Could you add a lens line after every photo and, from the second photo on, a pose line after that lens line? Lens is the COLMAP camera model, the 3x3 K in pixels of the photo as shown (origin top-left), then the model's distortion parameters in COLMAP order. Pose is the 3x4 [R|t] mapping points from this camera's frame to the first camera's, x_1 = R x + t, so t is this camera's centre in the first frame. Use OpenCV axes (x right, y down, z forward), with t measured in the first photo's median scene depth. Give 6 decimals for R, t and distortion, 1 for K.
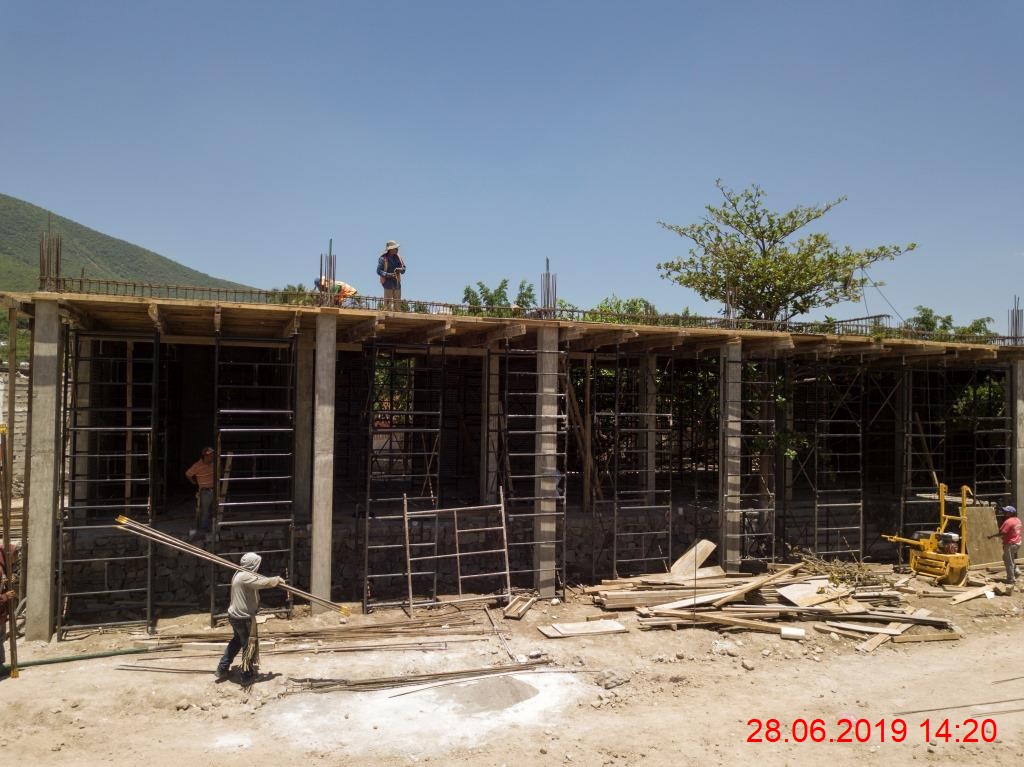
lens RADIAL K [[773.9, 0, 511.5], [0, 773.9, 382.1], [0, 0, 1]] dist [0.015451, -0.015110]
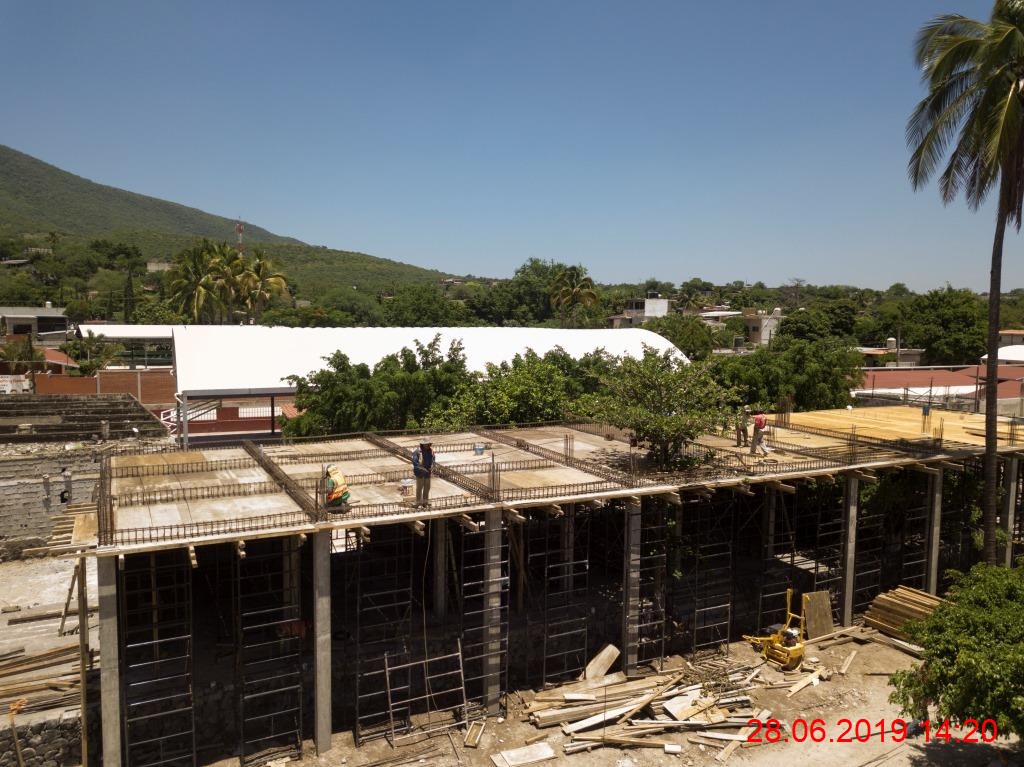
lens RADIAL K [[773.9, 0, 510.2], [0, 773.9, 377.1], [0, 0, 1]] dist [0.015451, -0.015110]
pose [[0.993464, -0.011746, 0.113536, -0.068265], [-0.000605, 0.994135, 0.108142, -0.427277], [-0.114141, -0.107504, 0.987631, -0.237704]]
